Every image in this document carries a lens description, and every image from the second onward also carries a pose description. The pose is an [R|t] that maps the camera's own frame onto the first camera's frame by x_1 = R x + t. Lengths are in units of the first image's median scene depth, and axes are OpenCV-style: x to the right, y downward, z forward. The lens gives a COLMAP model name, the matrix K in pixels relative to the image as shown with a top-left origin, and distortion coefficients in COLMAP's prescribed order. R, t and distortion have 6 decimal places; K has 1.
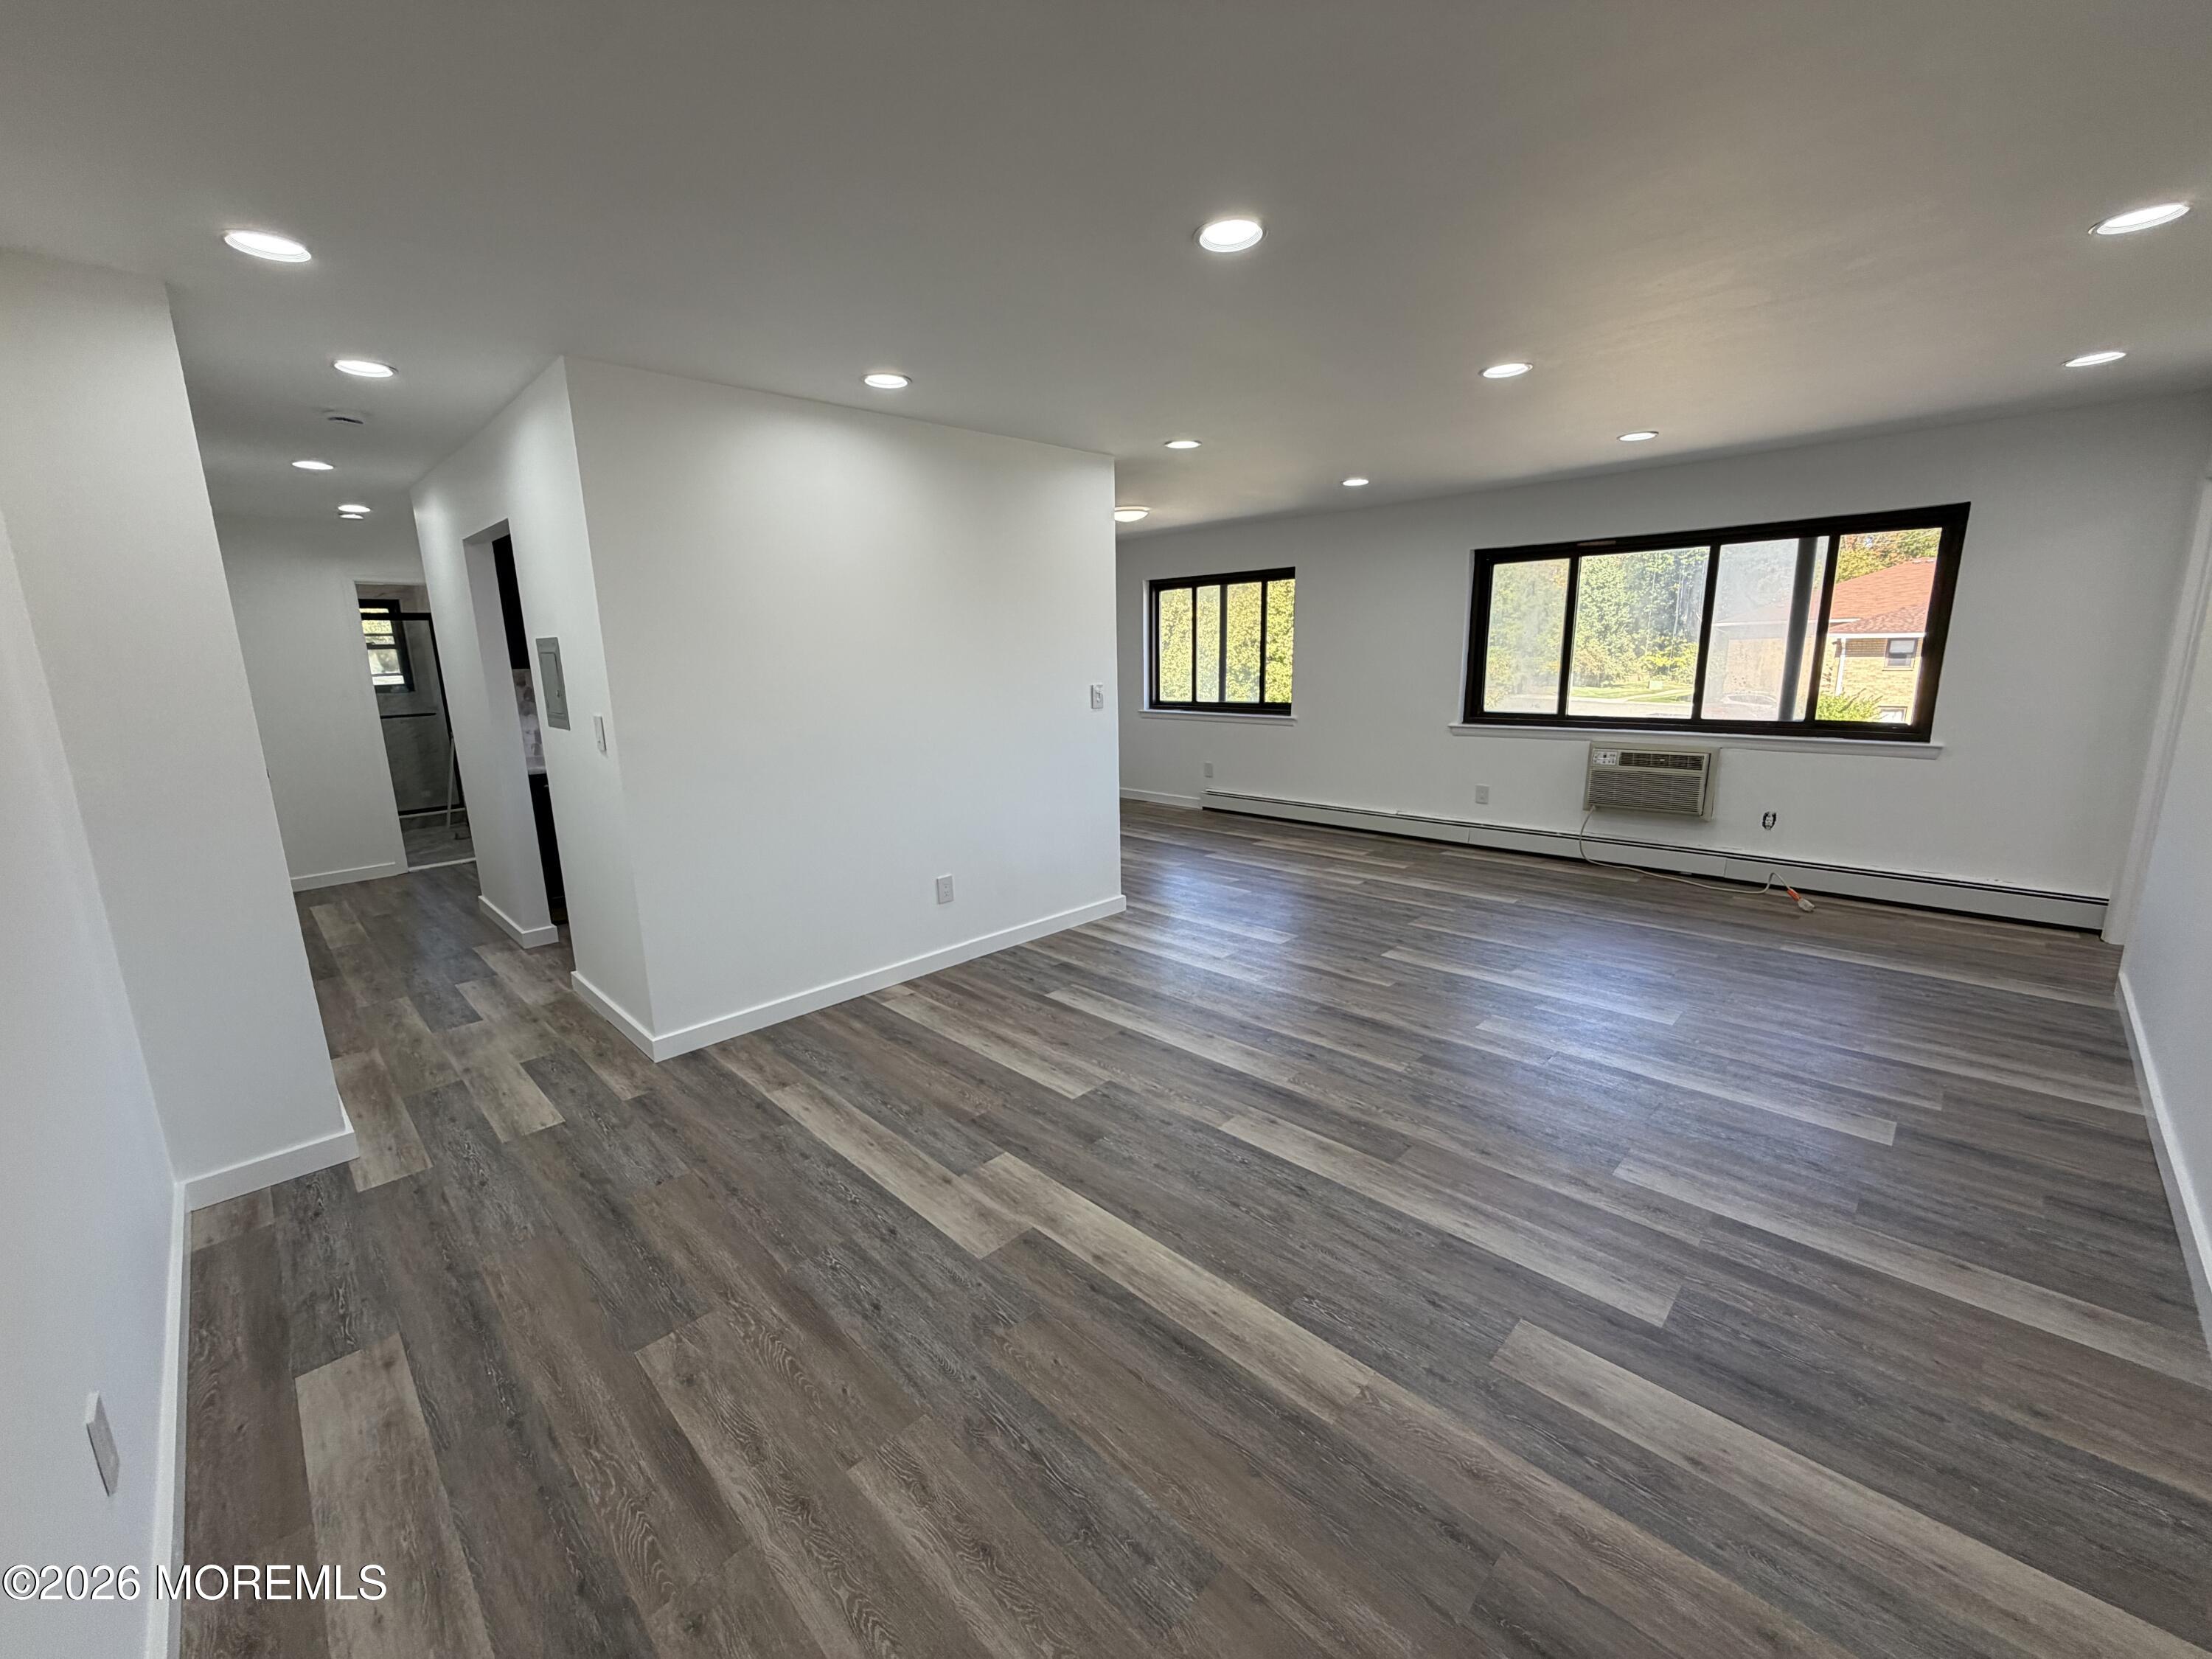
lens RADIAL K [[881.7, 0, 1095.0], [0, 881.7, 827.1], [0, 0, 1]] dist [-0.000984, 0.000376]
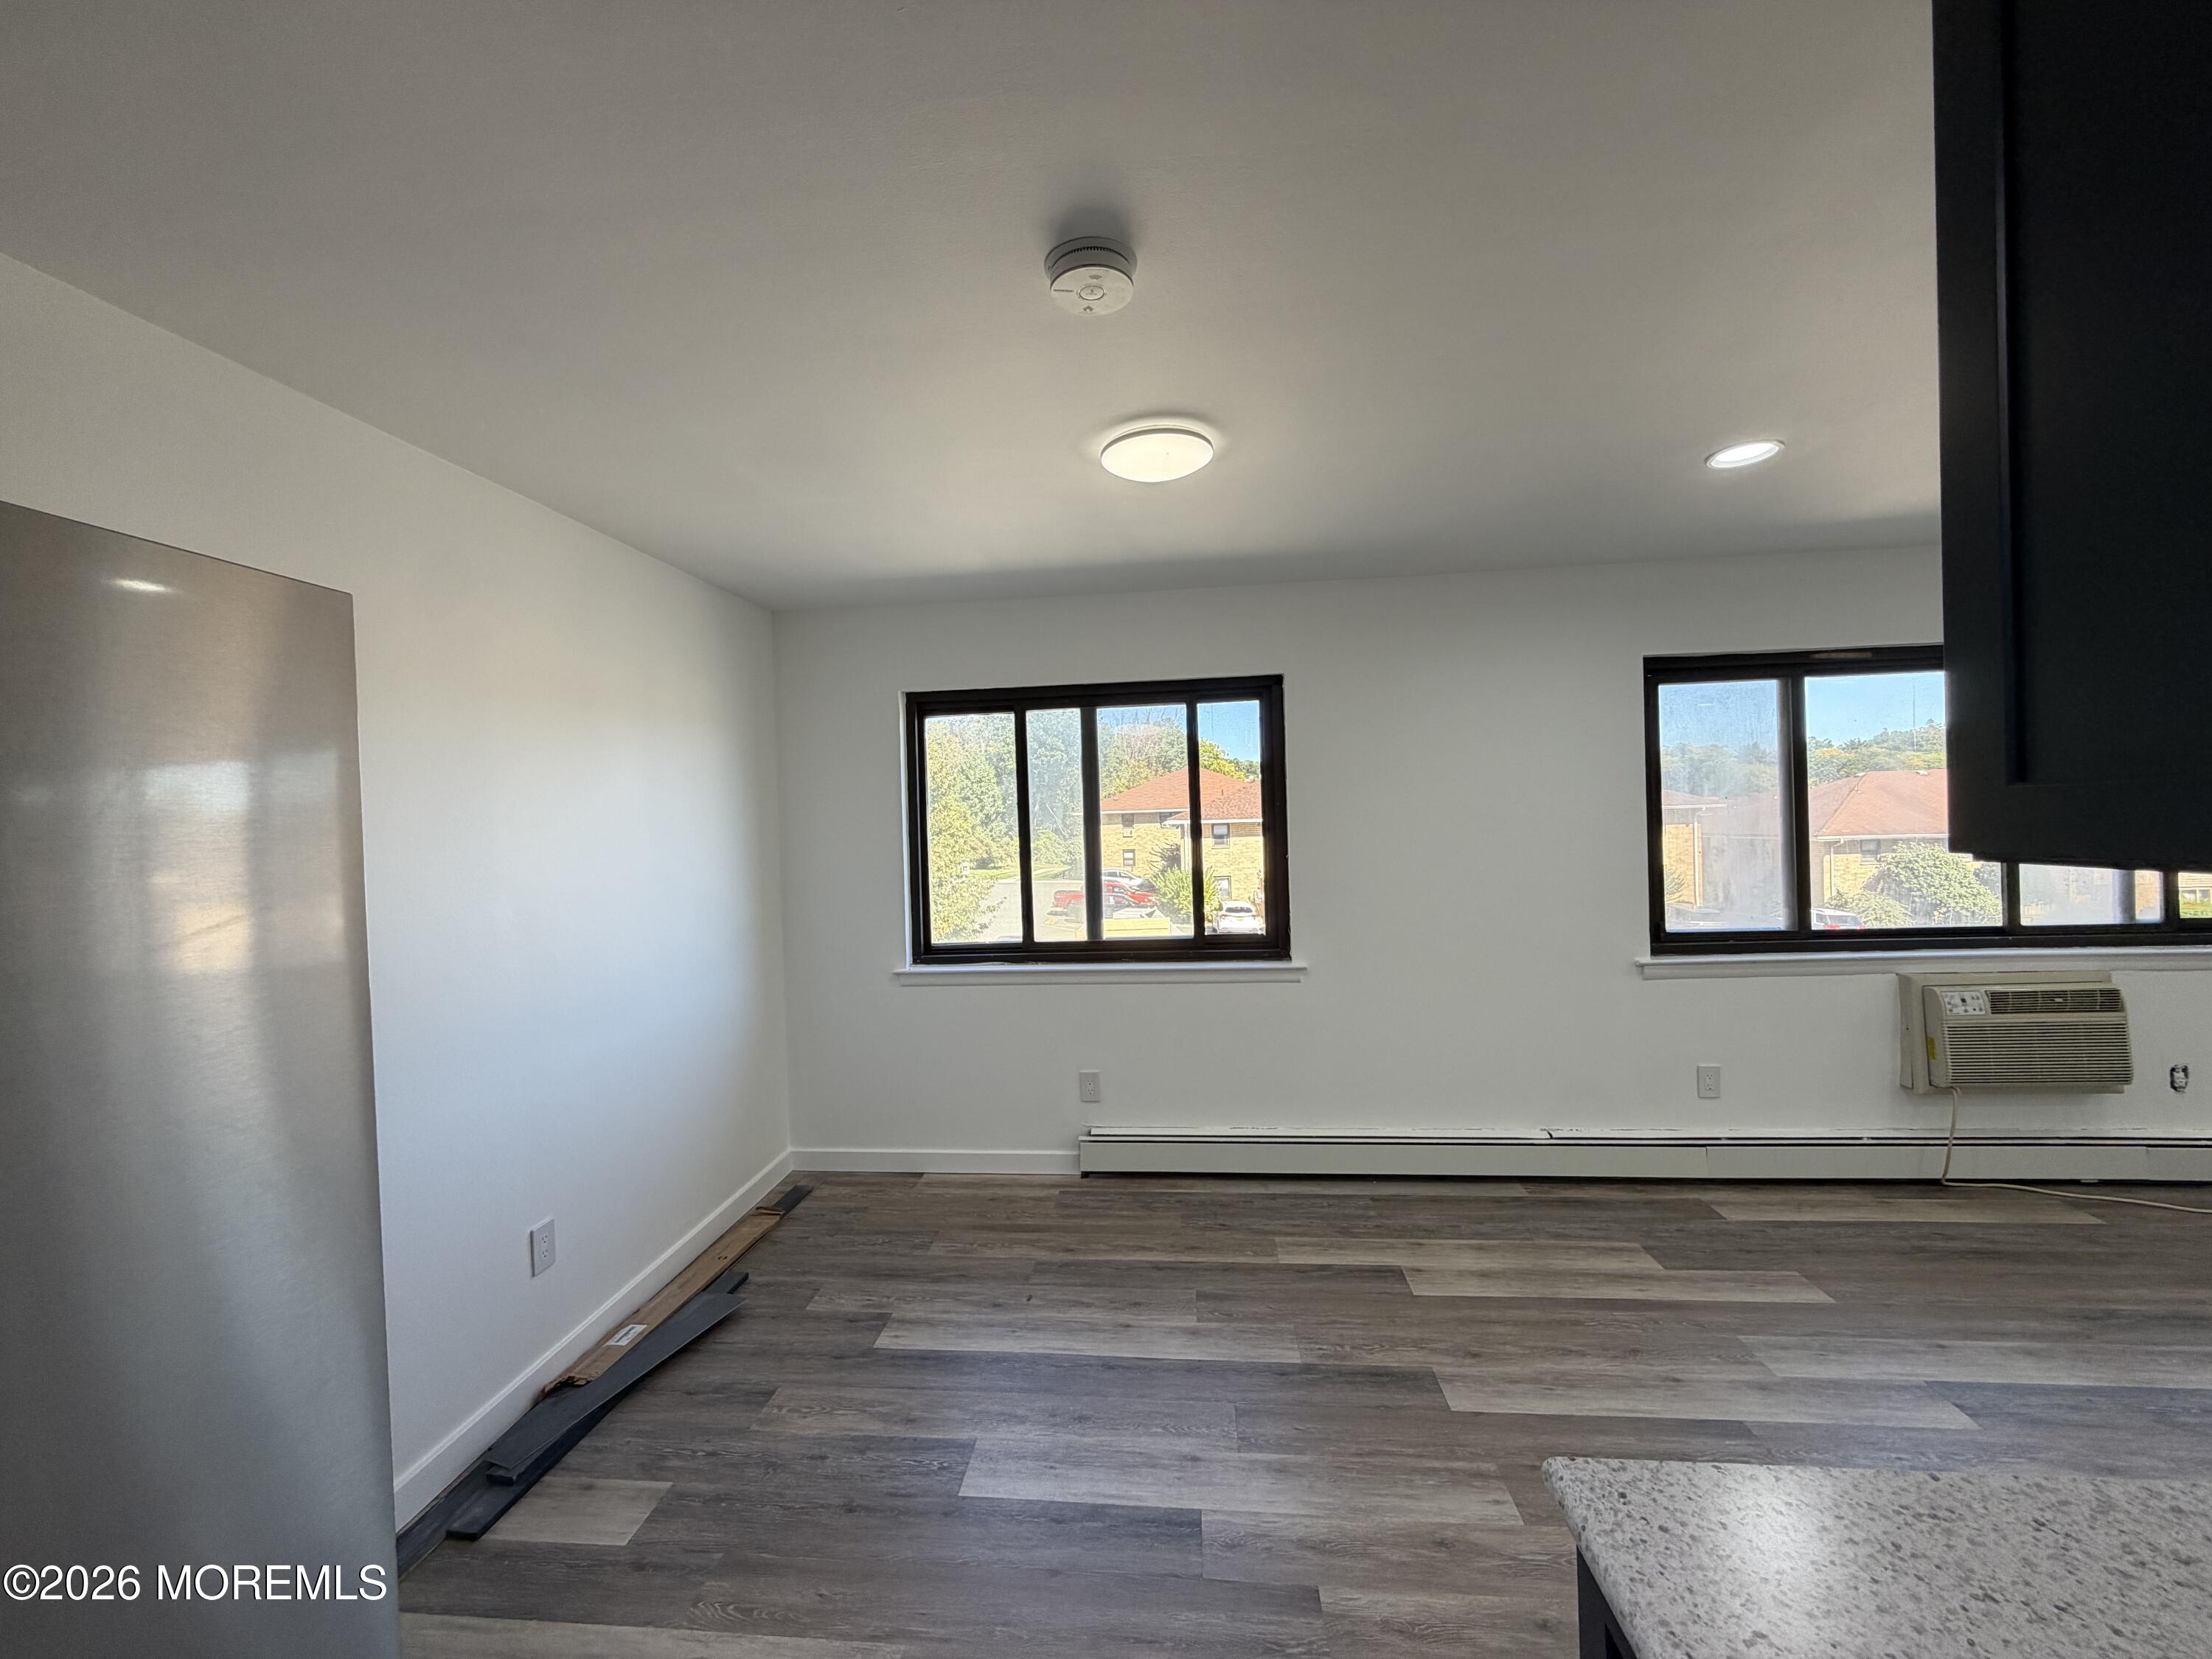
lens RADIAL K [[881.7, 0, 1095.5], [0, 881.7, 828.6], [0, 0, 1]] dist [-0.000984, 0.000376]
pose [[0.775946, -0.009070, 0.630734, -0.263938], [0.140417, 0.977292, -0.158691, -0.202972], [-0.614972, 0.211701, 0.759600, 1.002134]]
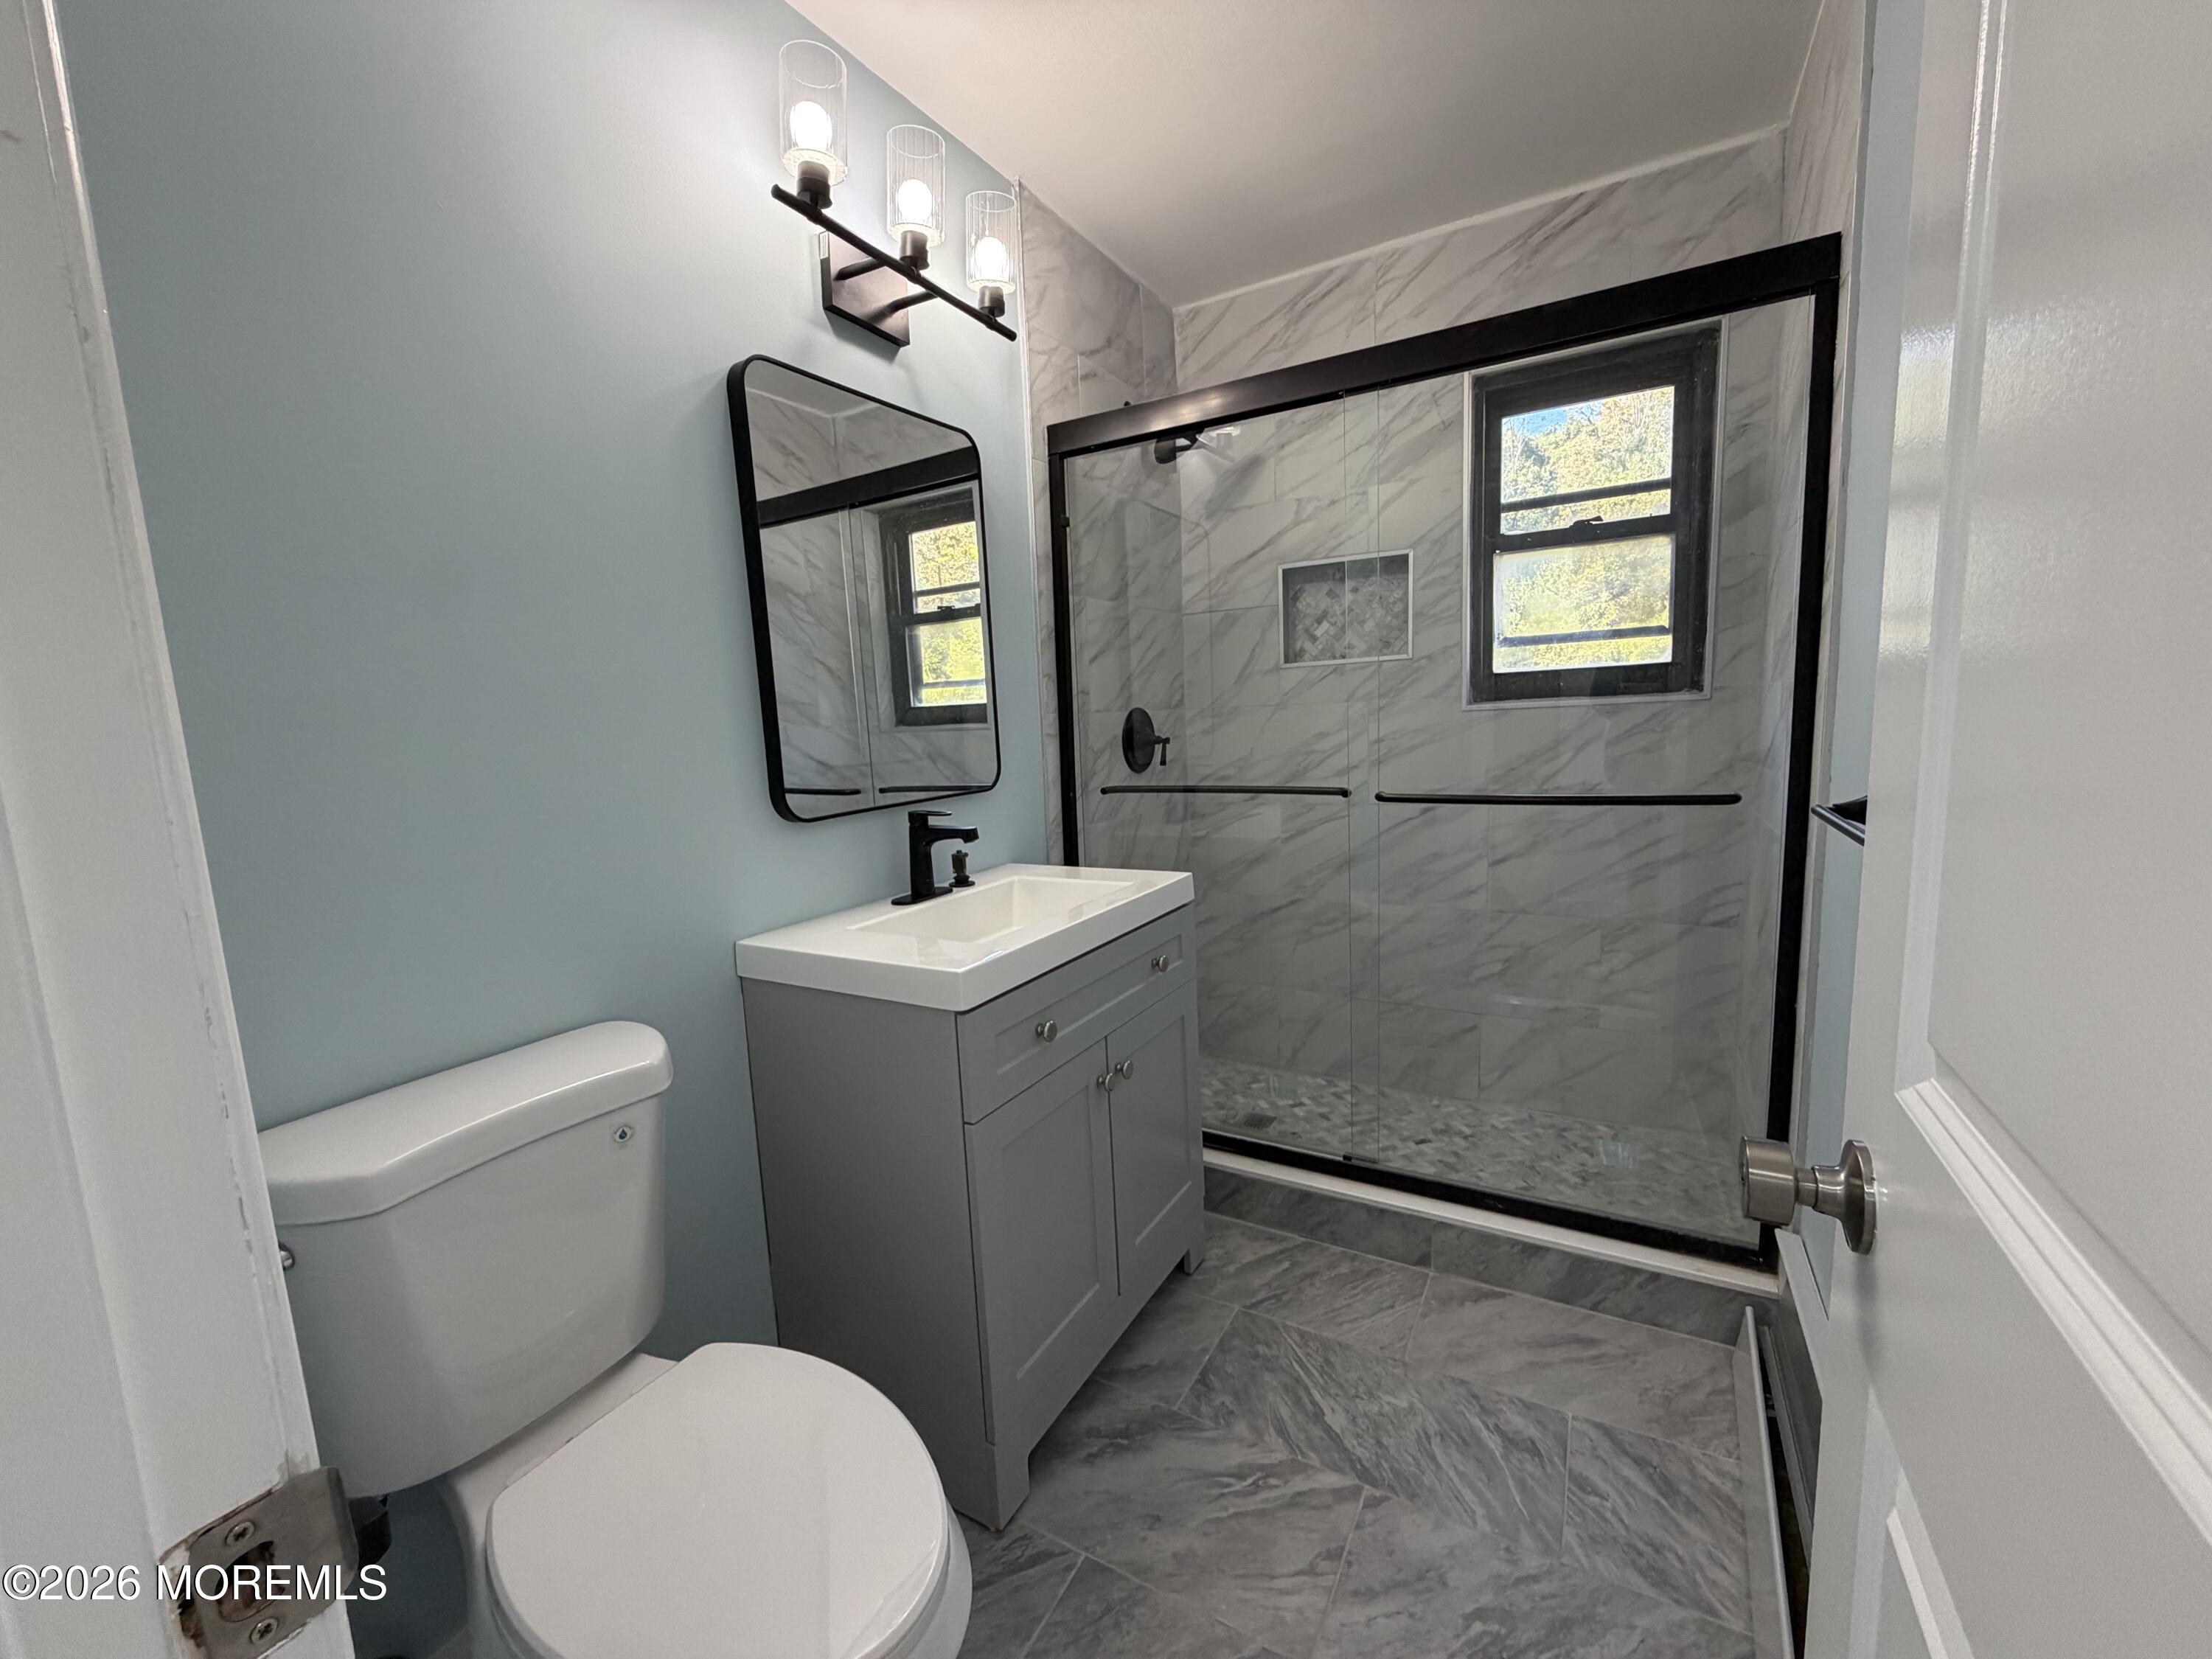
lens RADIAL K [[881.7, 0, 1093.6], [0, 881.7, 831.3], [0, 0, 1]] dist [-0.000984, 0.000376]
pose [[0.248751, 0.142482, -0.958030, -0.980773], [-0.157707, 0.981879, 0.105080, -0.196470], [0.955642, 0.124950, 0.266714, 1.336559]]
